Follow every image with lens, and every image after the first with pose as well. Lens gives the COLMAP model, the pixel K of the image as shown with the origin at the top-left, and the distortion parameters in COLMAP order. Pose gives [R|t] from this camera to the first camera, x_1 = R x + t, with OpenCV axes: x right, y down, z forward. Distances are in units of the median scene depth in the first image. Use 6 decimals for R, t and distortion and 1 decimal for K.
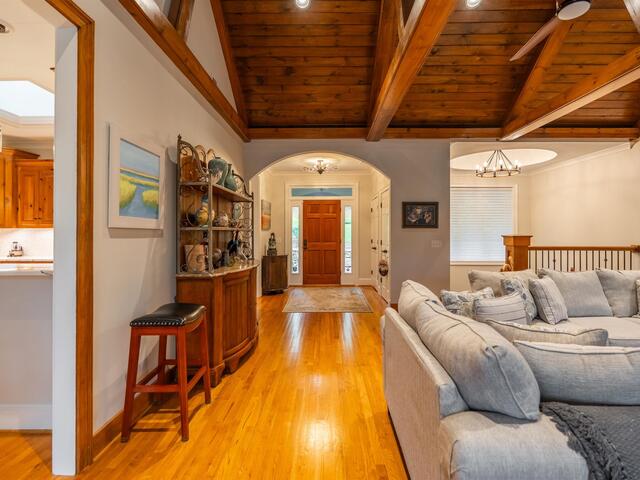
lens RADIAL K [[336.6, 0, 320.6], [0, 336.6, 231.2], [0, 0, 1]] dist [-0.002487, 0.000253]
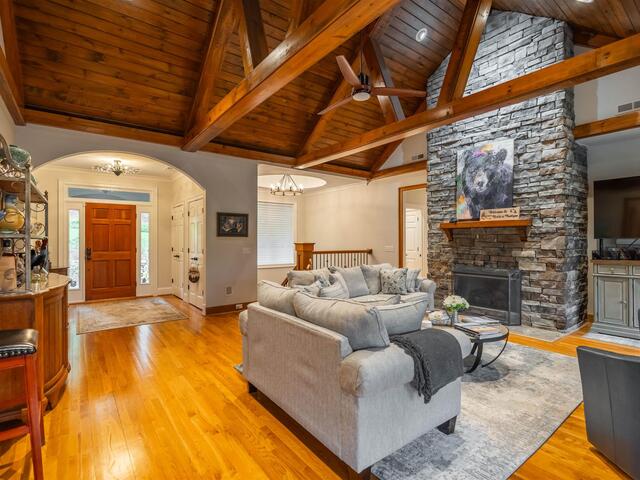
lens RADIAL K [[325.5, 0, 319.8], [0, 325.5, 241.7], [0, 0, 1]] dist [-0.000839, 0.000413]
pose [[0.790414, -0.001847, 0.612570, -0.137668], [-0.003350, 0.999967, 0.007337, -0.001444], [-0.612563, -0.007852, 0.790382, -0.028620]]
